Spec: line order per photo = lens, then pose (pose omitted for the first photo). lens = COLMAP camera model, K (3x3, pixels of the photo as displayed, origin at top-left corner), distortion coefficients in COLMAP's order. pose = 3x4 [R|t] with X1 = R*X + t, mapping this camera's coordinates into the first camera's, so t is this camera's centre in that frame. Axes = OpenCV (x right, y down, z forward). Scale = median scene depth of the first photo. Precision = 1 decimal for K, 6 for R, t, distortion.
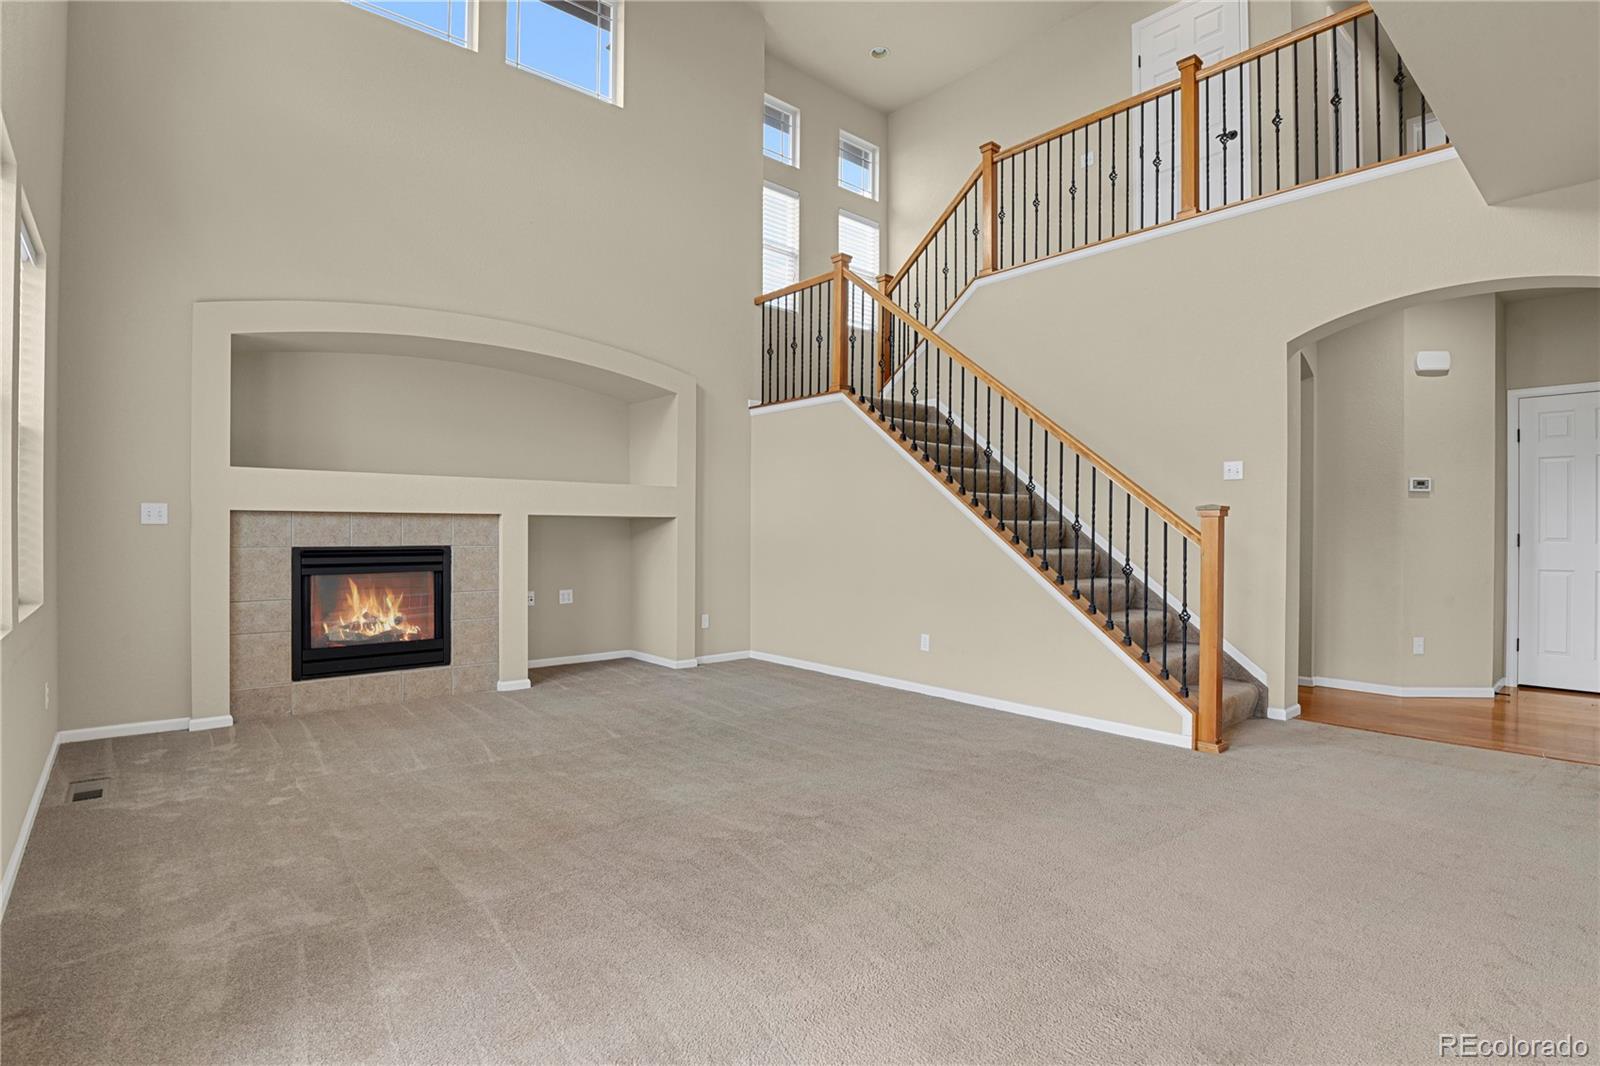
lens RADIAL K [[777.8, 0, 799.9], [0, 777.8, 507.2], [0, 0, 1]] dist [-0.025536, -0.001197]
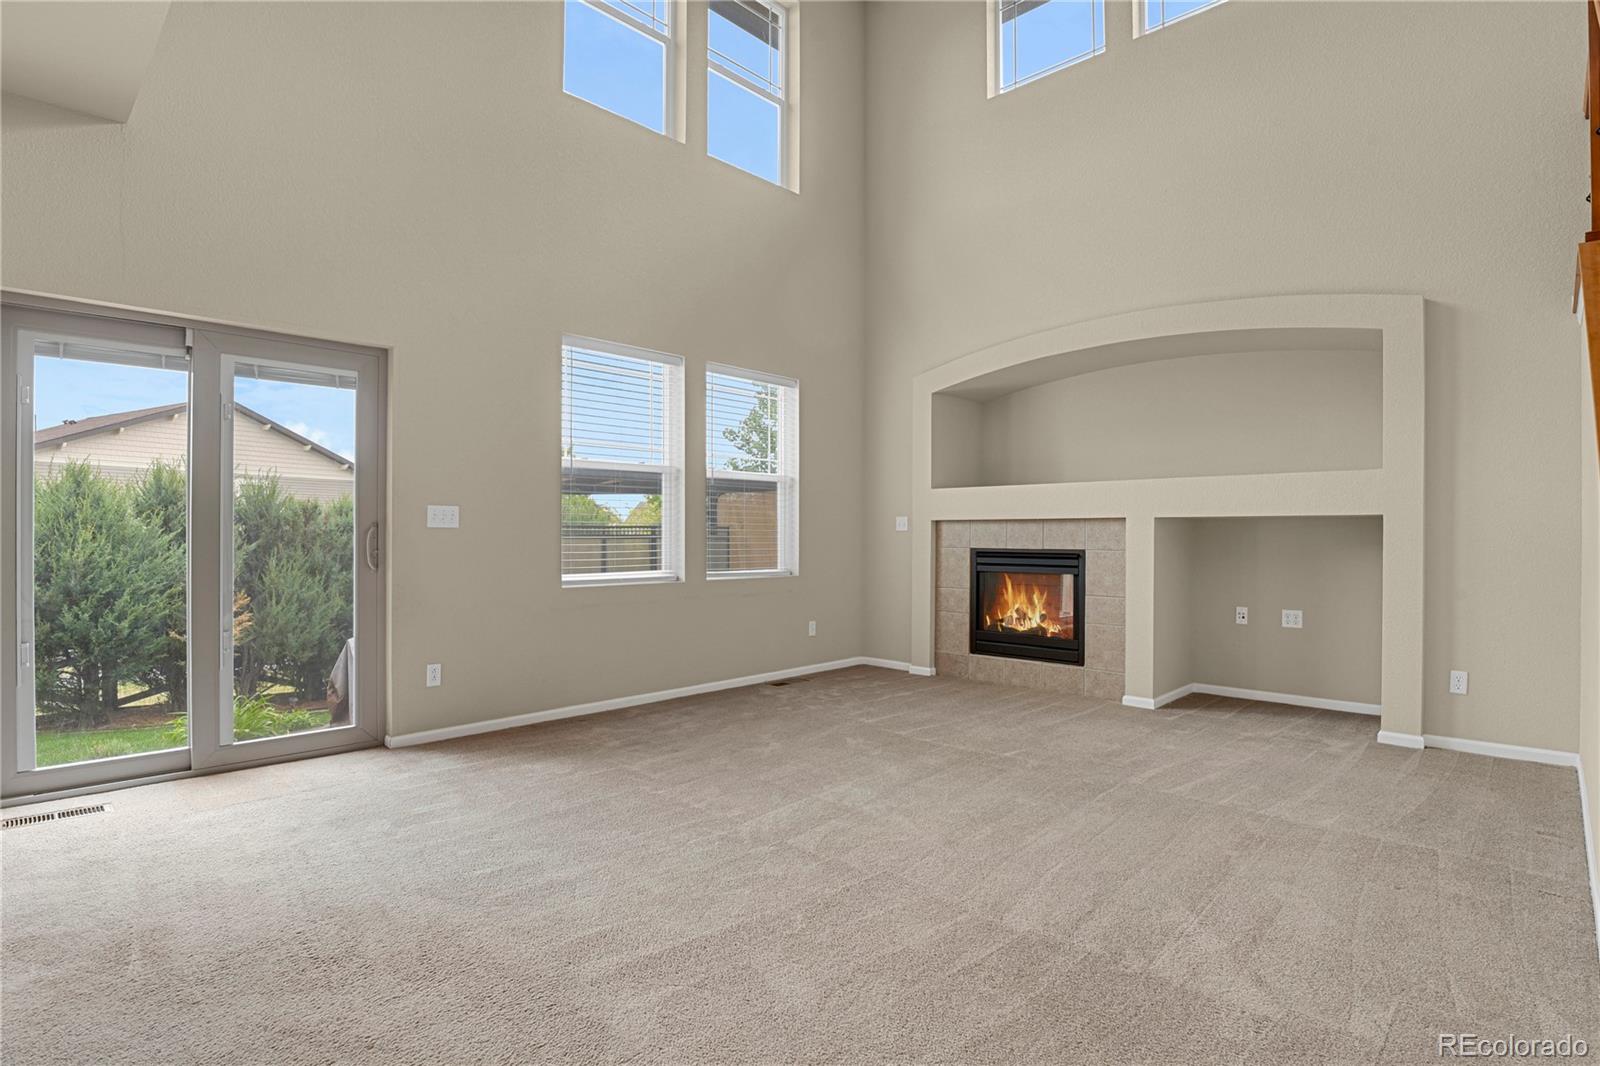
lens RADIAL K [[777.8, 0, 807.8], [0, 777.8, 538.7], [0, 0, 1]] dist [-0.025536, -0.001197]
pose [[0.095410, 0.000932, -0.995438, 0.564566], [0.027688, 0.999610, 0.003590, 0.022746], [0.995053, -0.027905, 0.095347, 0.576758]]
